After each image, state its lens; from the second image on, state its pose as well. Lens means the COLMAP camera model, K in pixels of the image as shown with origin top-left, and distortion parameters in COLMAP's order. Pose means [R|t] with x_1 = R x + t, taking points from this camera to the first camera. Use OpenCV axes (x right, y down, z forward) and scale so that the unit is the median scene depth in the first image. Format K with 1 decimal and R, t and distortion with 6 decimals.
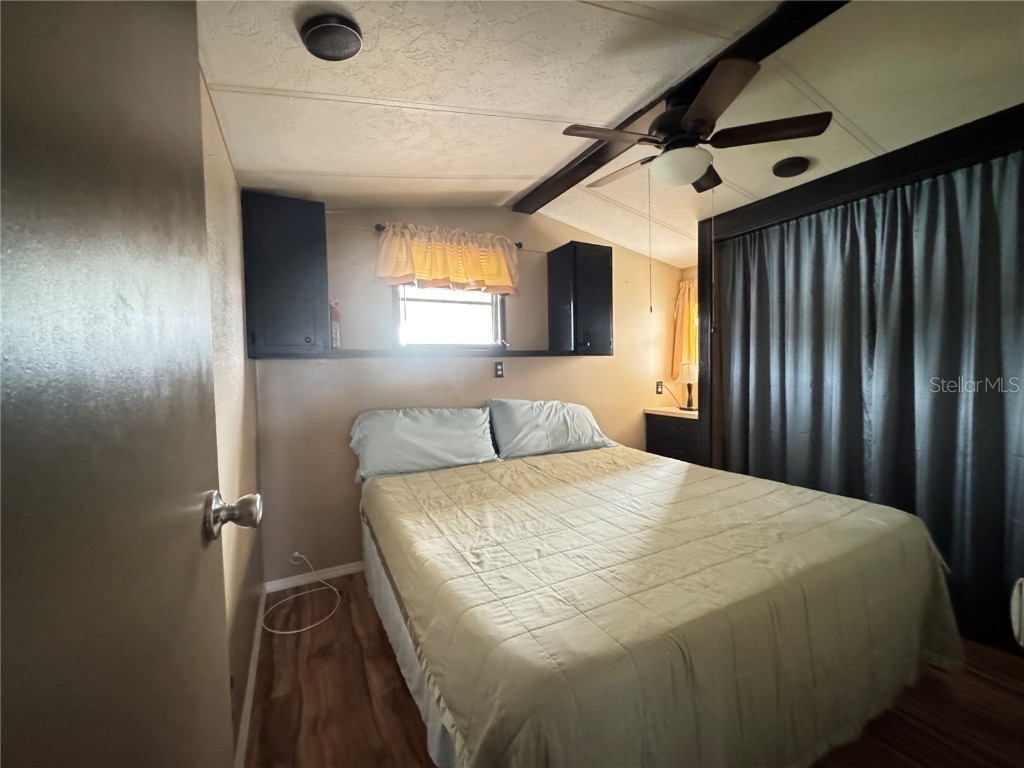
lens RADIAL K [[410.4, 0, 511.9], [0, 410.4, 382.9], [0, 0, 1]] dist [-0.002809, 0.000170]
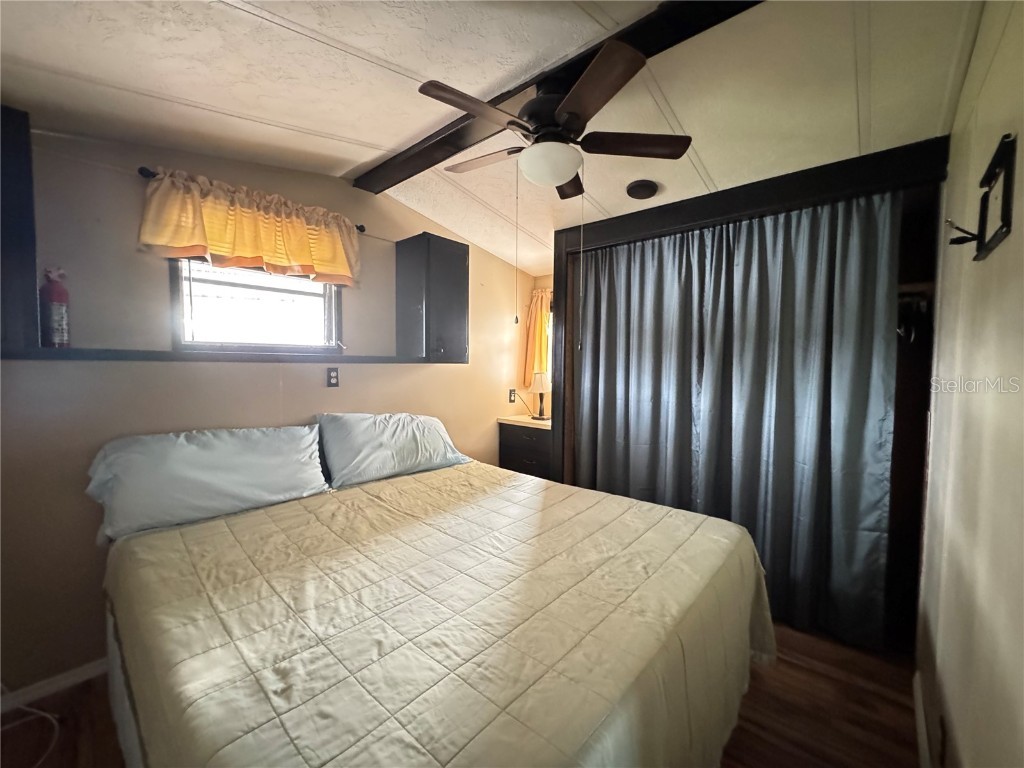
lens RADIAL K [[410.4, 0, 511.9], [0, 410.4, 382.9], [0, 0, 1]] dist [-0.002809, 0.000170]
pose [[0.933199, 0.011274, 0.359182, 0.010352], [-0.013474, 0.999903, 0.003623, -0.036320], [-0.359106, -0.008220, 0.933260, 0.137987]]
